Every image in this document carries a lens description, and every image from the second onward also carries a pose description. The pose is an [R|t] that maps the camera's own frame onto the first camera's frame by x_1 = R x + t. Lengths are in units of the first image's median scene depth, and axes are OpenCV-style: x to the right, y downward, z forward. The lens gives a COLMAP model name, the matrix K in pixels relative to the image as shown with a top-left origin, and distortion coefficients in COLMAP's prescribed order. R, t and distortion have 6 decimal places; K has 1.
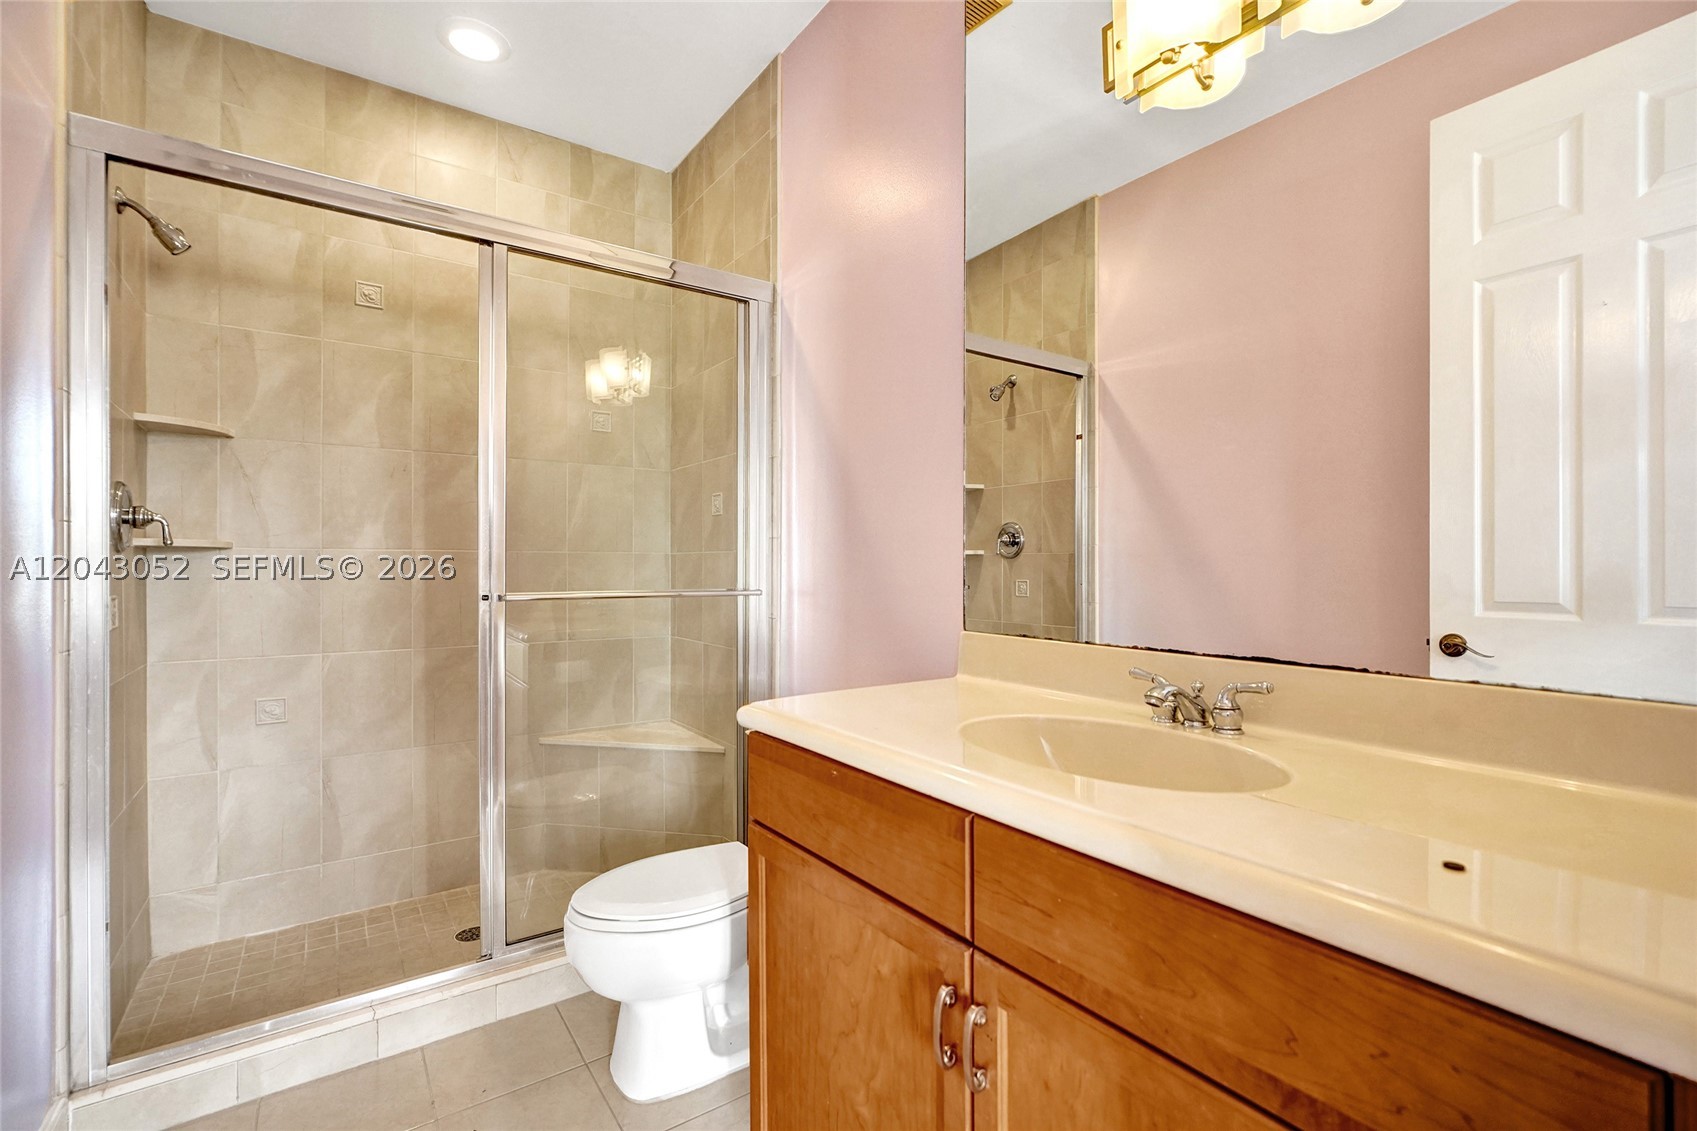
lens RADIAL K [[756.1, 0, 859.4], [0, 756.1, 571.4], [0, 0, 1]] dist [0.001161, 0.000722]
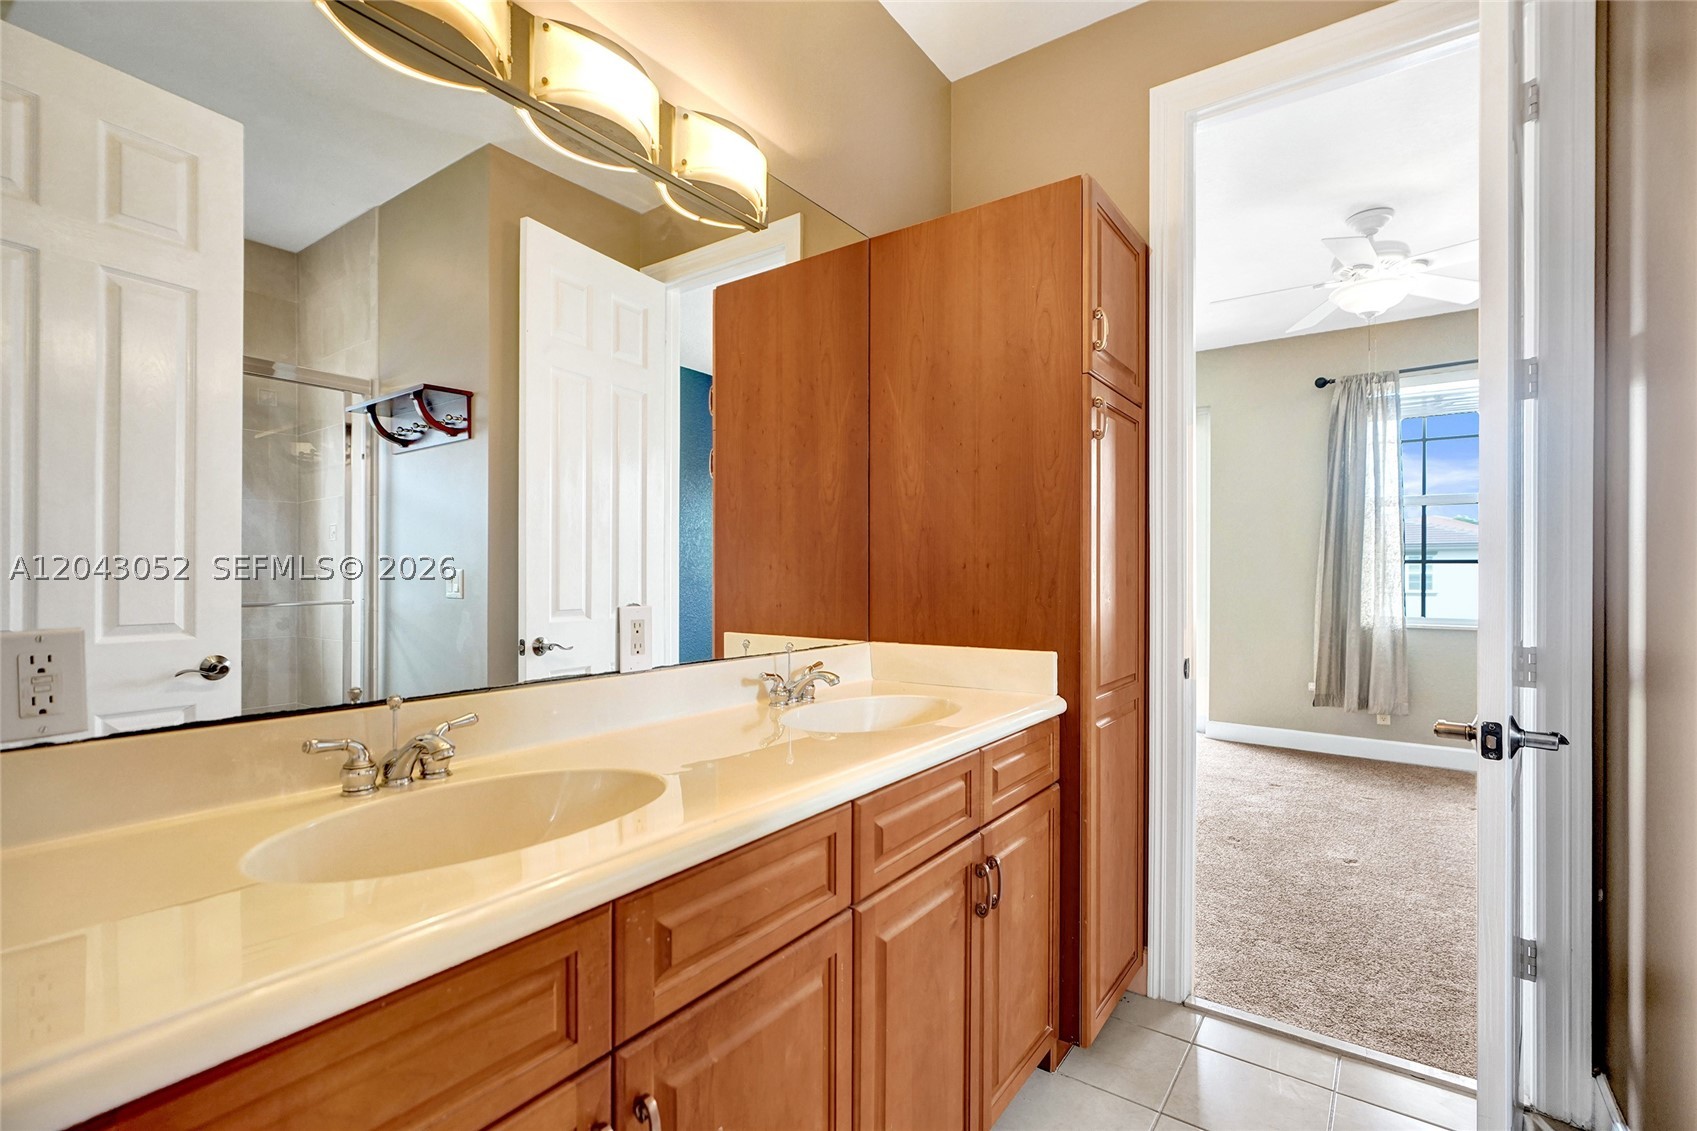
lens RADIAL K [[756.1, 0, 859.4], [0, 756.1, 571.4], [0, 0, 1]] dist [0.001161, 0.000722]
pose [[-0.319928, 0.008840, 0.947400, -0.642002], [0.013278, 0.999900, -0.004846, -0.019170], [-0.947349, 0.011029, -0.320014, 0.891879]]
